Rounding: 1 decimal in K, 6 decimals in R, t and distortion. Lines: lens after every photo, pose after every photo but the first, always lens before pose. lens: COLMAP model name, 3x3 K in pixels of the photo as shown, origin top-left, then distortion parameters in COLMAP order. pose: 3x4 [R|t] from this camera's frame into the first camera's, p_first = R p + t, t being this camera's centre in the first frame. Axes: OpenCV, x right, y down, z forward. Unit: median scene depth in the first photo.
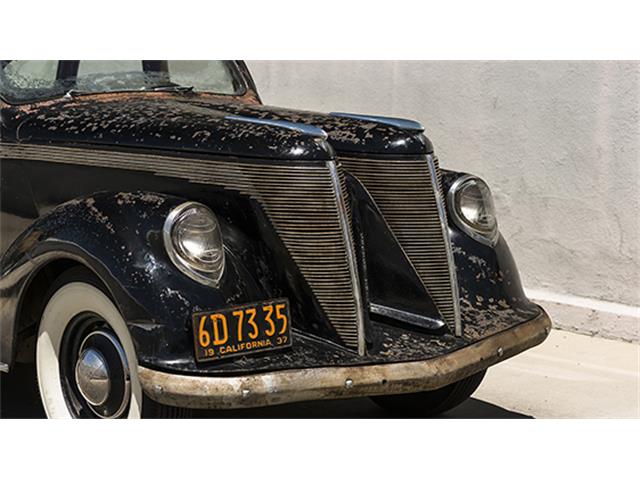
lens RADIAL K [[1504.4, 0, 320.0], [0, 1504.4, 240.0], [0, 0, 1]] dist [0.012150, 0.060895]
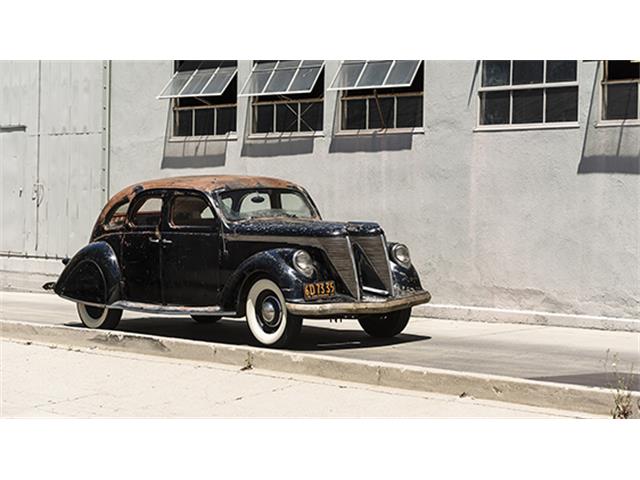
lens RADIAL K [[1422.9, 0, 320.0], [0, 1422.9, 240.0], [0, 0, 1]] dist [-0.080180, -0.362901]
pose [[0.999233, -0.022411, -0.032127, 0.043125], [0.019289, 0.995347, -0.094409, 0.219054], [0.034093, 0.093716, 0.995015, -1.801483]]
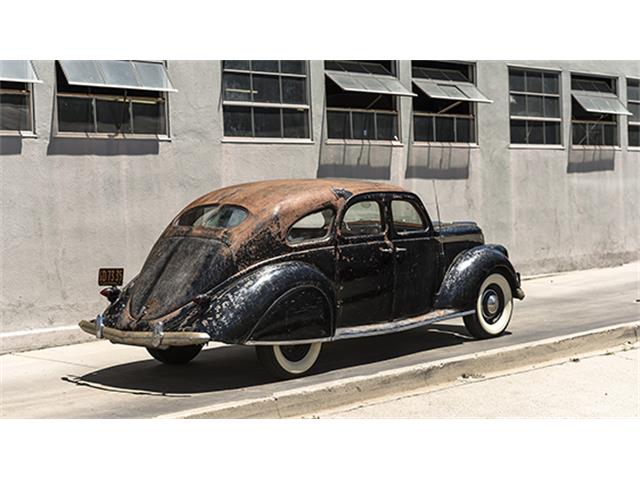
lens RADIAL K [[1504.4, 0, 320.0], [0, 1504.4, 240.0], [0, 0, 1]] dist [0.012150, 0.060895]
pose [[-0.114452, -0.055844, 0.991858, -3.495245], [0.144777, 0.986822, 0.072267, -0.348995], [-0.982823, 0.151870, -0.104858, 1.764233]]
